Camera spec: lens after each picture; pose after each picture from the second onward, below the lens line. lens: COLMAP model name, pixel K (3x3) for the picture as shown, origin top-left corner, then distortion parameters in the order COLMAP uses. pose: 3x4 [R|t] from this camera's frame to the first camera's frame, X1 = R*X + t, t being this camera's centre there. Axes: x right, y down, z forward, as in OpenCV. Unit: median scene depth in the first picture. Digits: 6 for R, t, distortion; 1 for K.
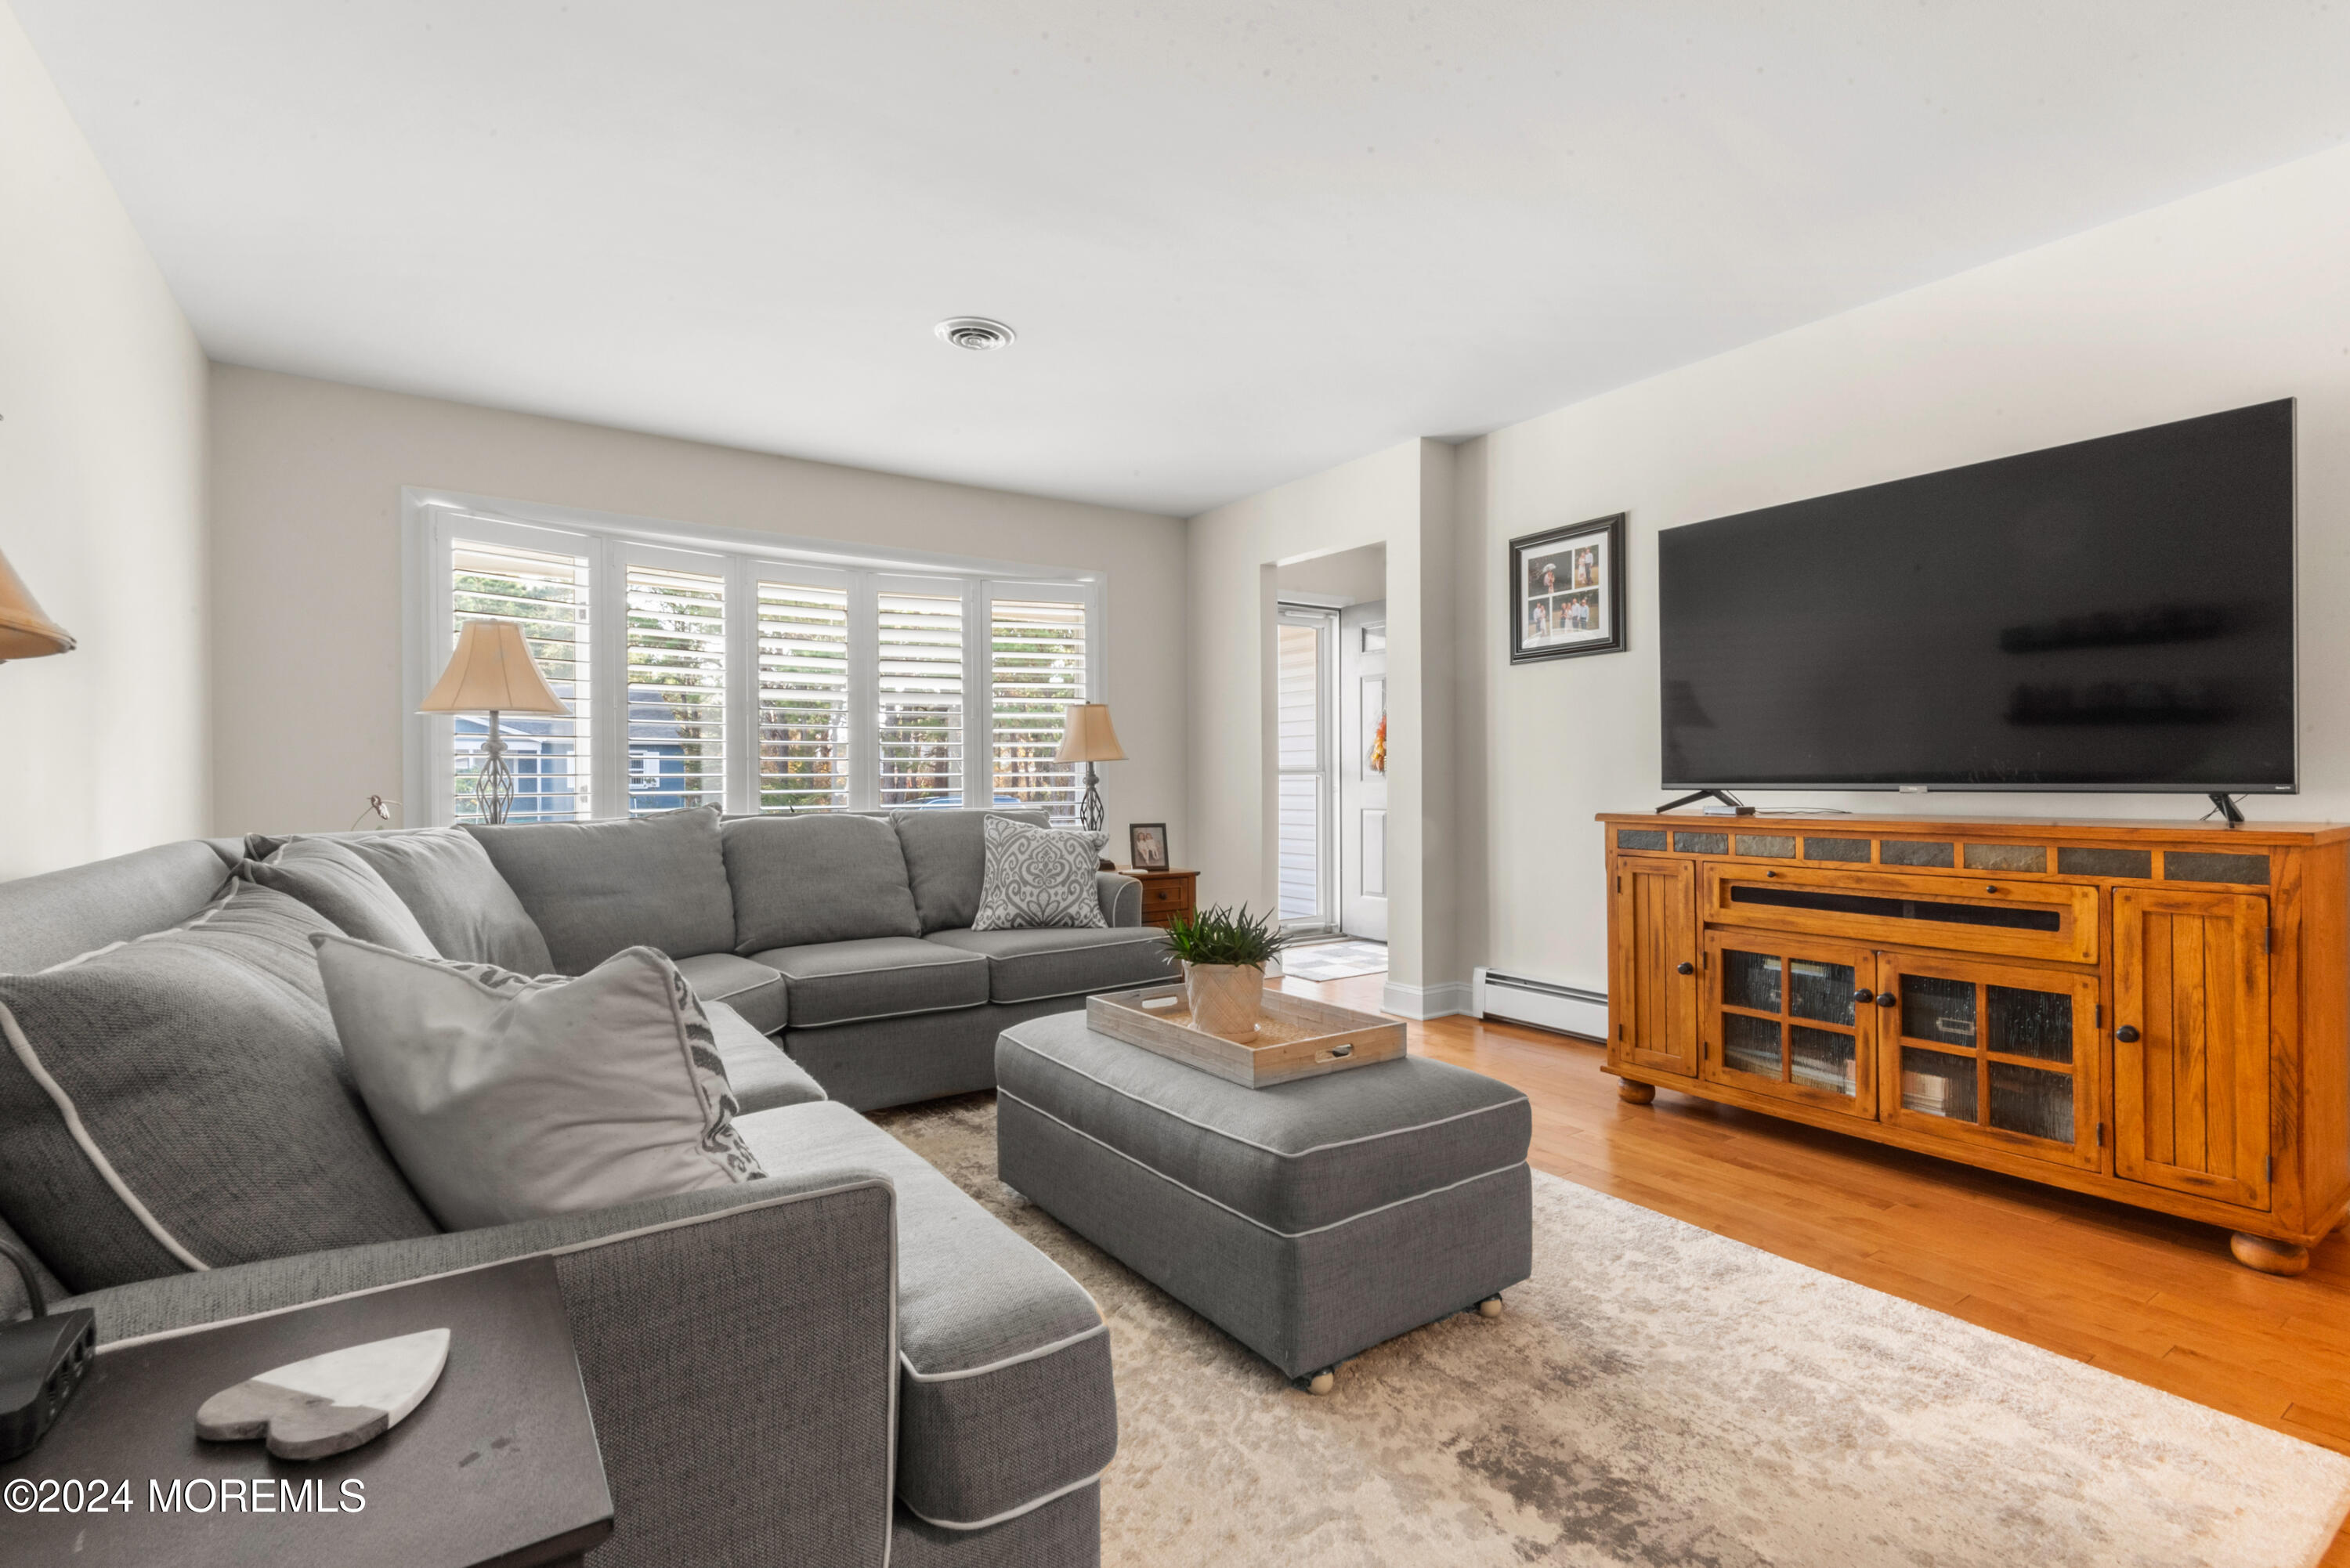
lens RADIAL K [[1061.3, 0, 1183.0], [0, 1061.3, 781.8], [0, 0, 1]] dist [0.040258, -0.027717]
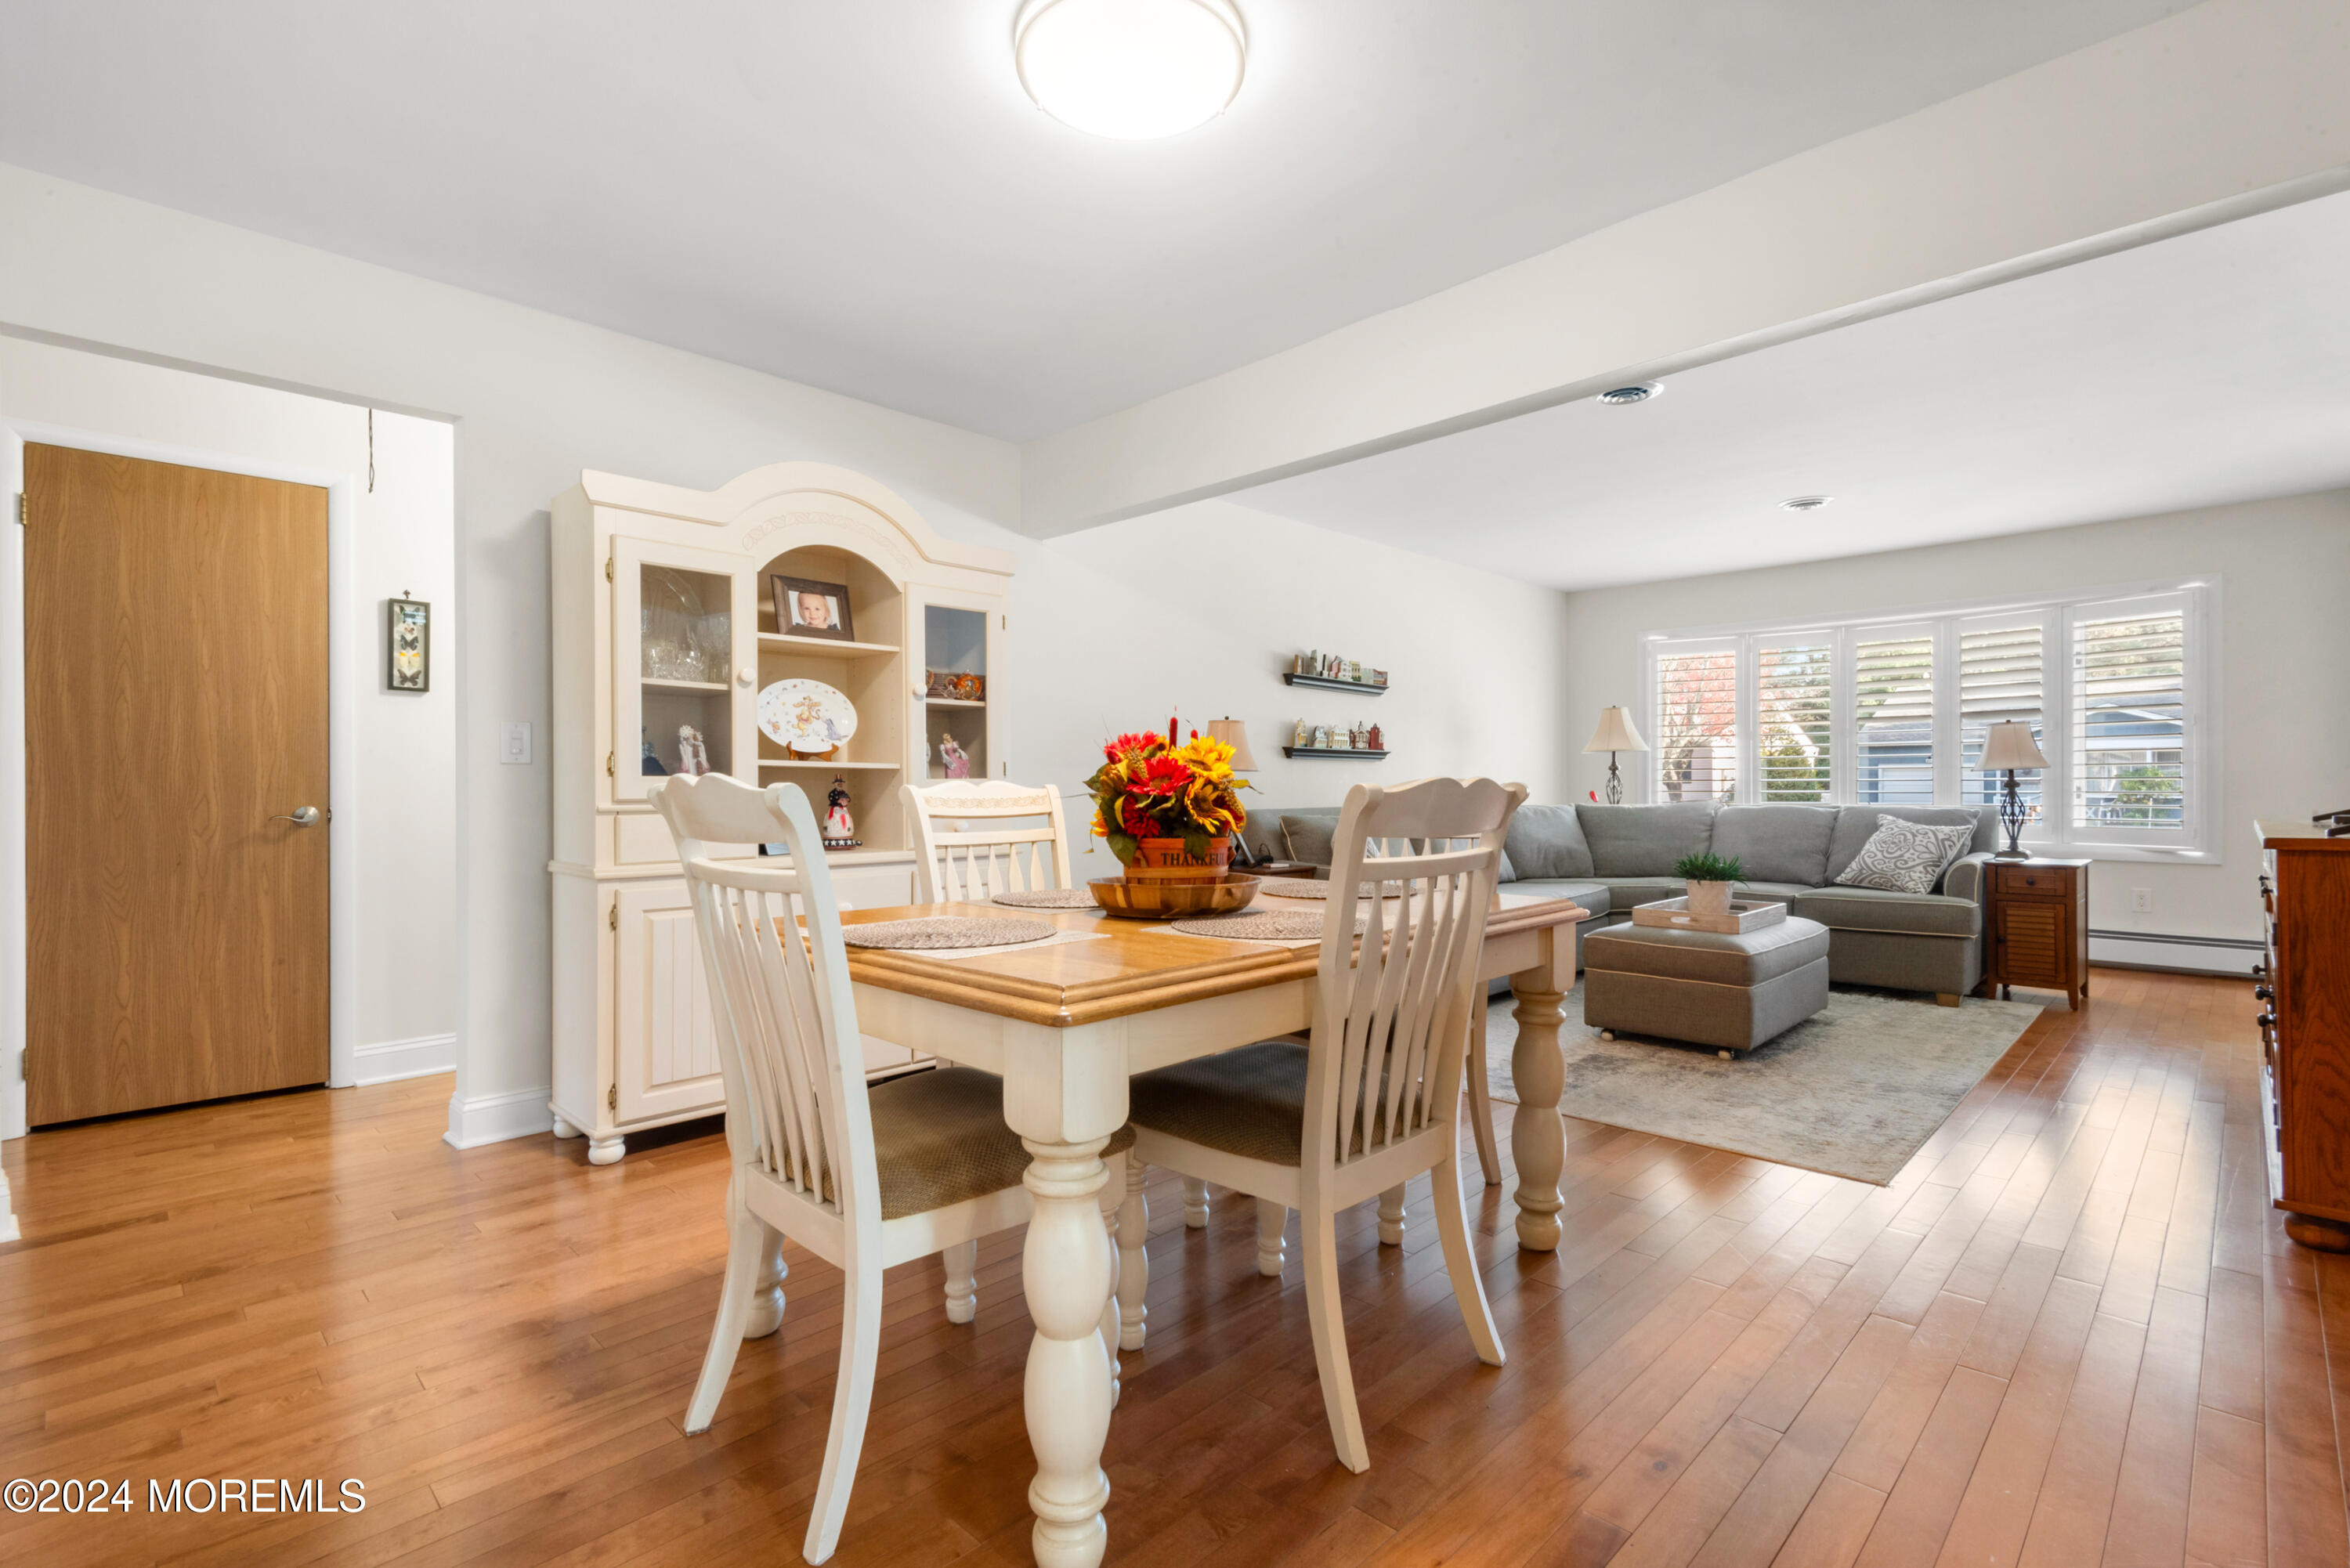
lens RADIAL K [[1068.7, 0, 1187.0], [0, 1068.7, 793.4], [0, 0, 1]] dist [0.037495, -0.029507]
pose [[0.189252, 0.011200, -0.981865, 1.567043], [-0.002207, 0.999937, 0.010981, -0.005550], [0.981926, 0.000089, 0.189265, -0.258534]]
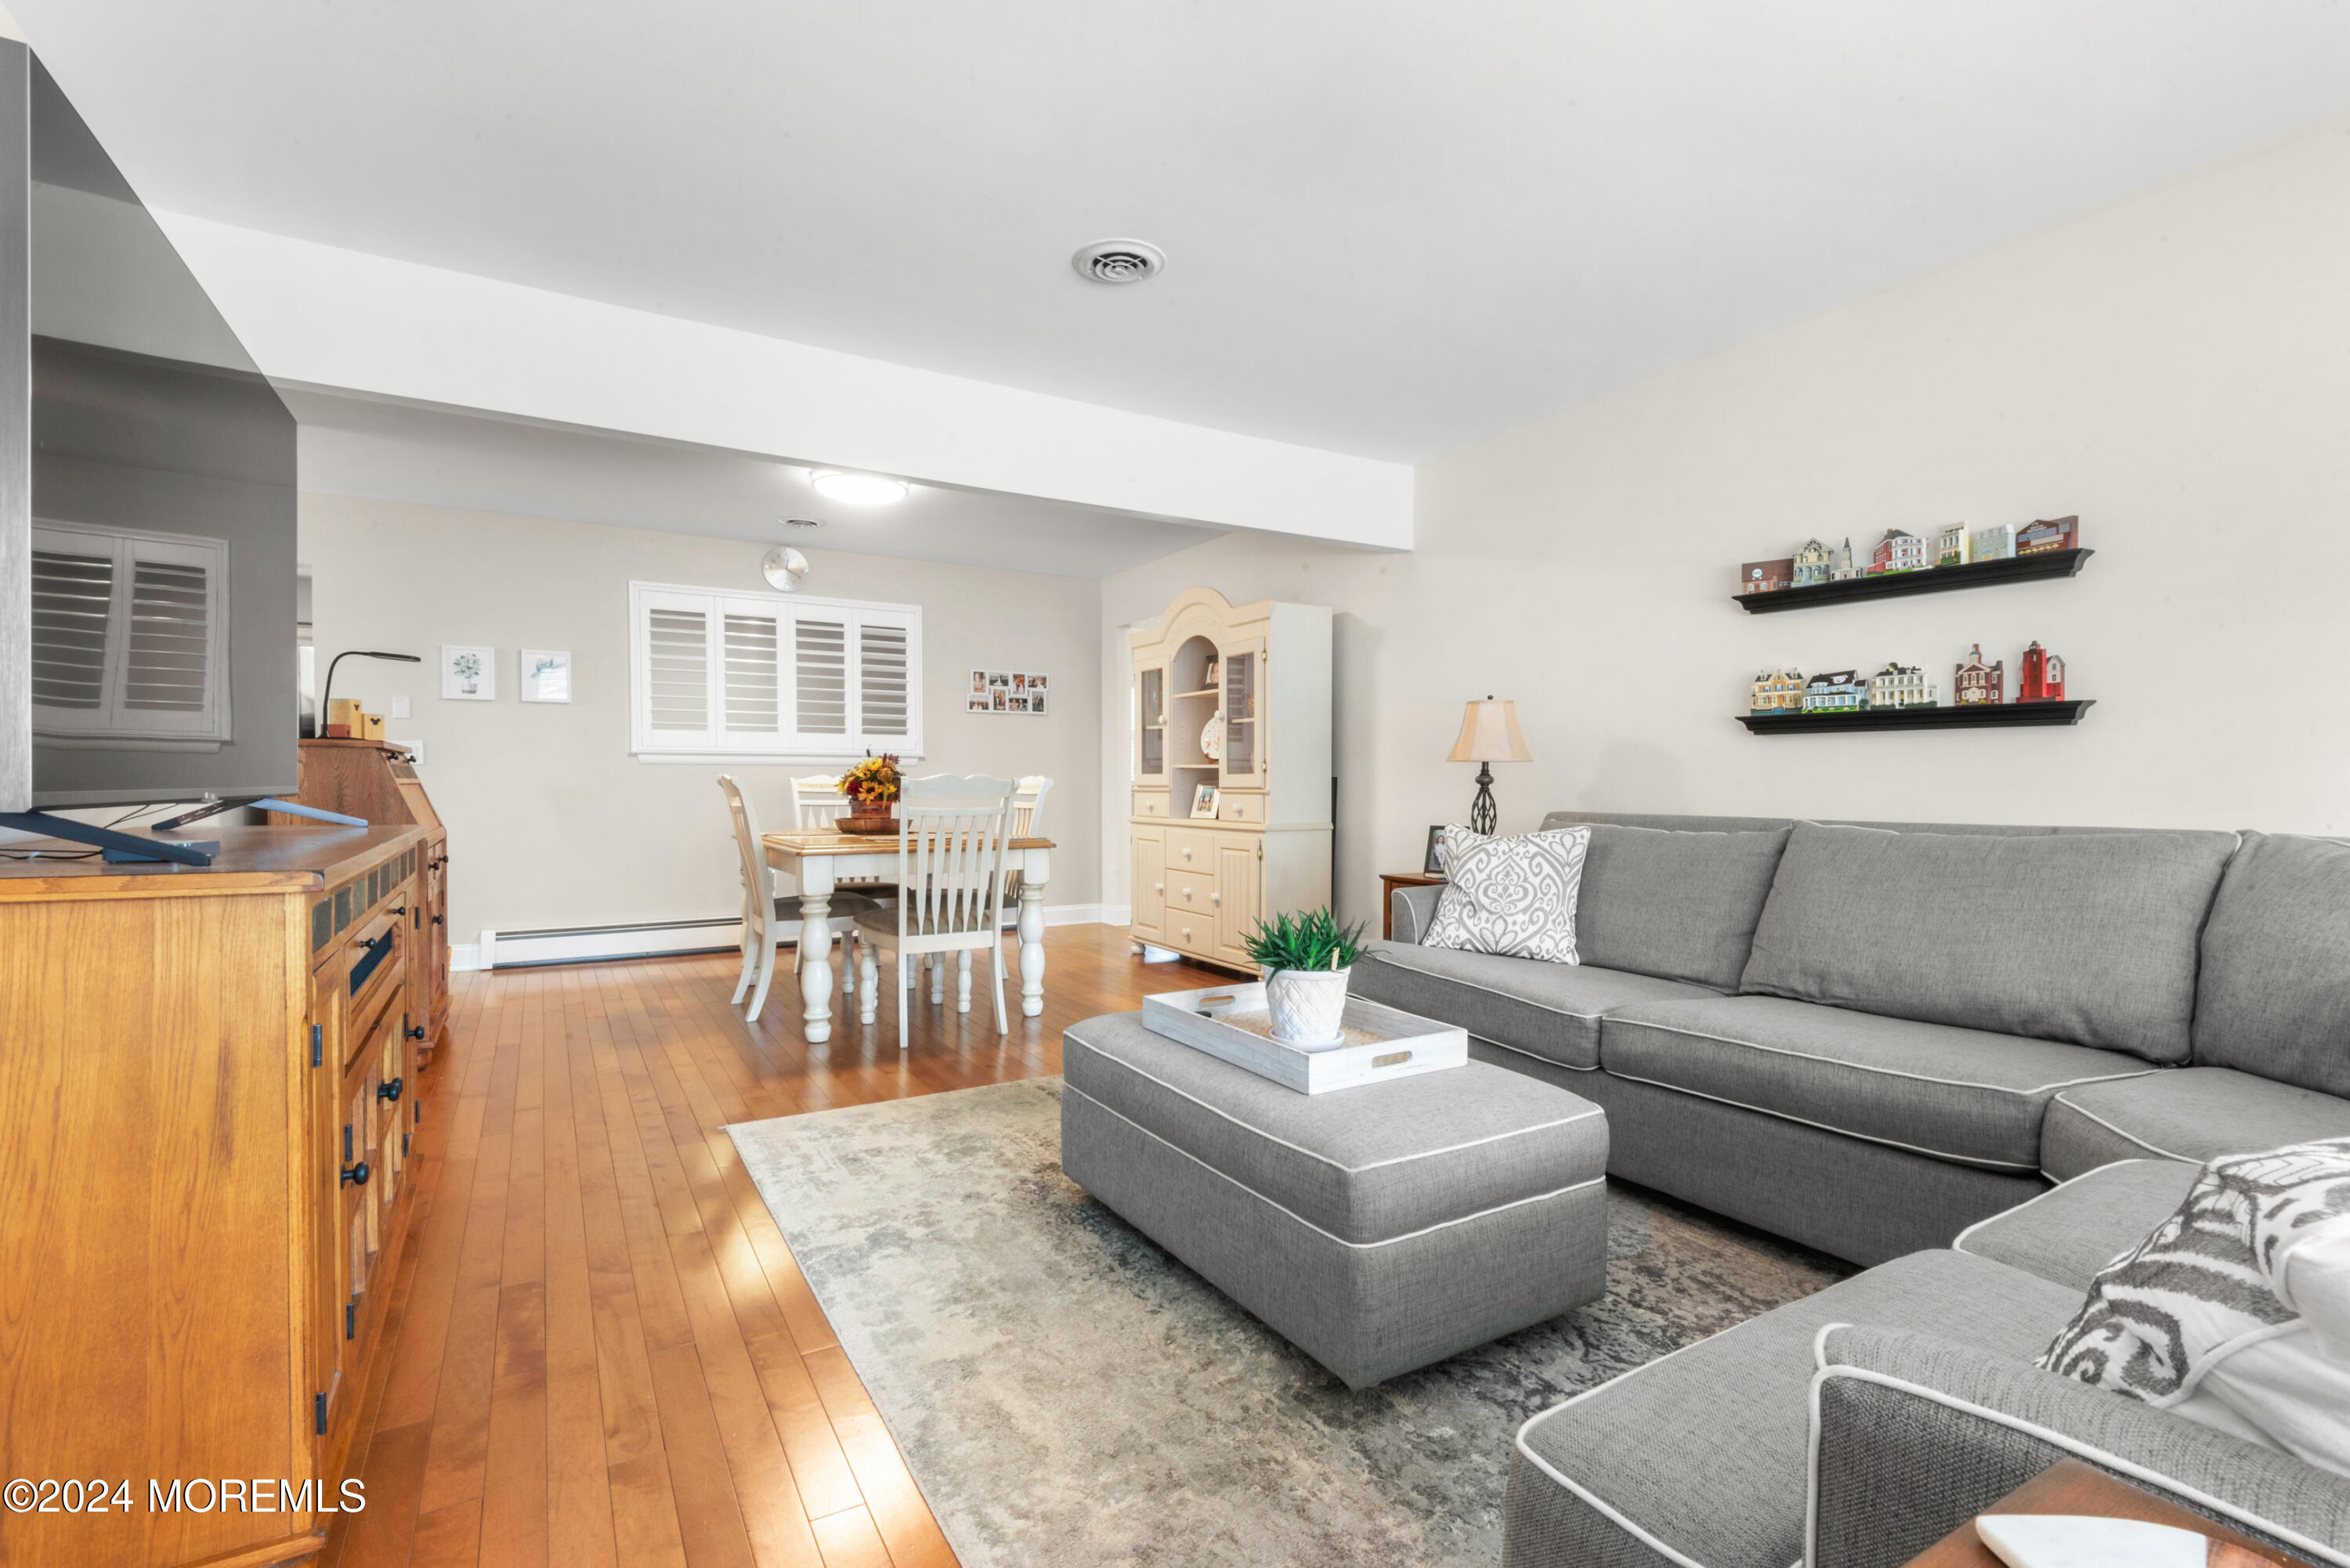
lens RADIAL K [[1068.7, 0, 1187.0], [0, 1068.7, 793.4], [0, 0, 1]] dist [0.037495, -0.029507]
pose [[-0.998385, 0.003530, 0.056696, 0.081930], [0.004403, 0.999874, 0.015283, -0.003566], [-0.056635, 0.015508, -0.998275, 1.773030]]
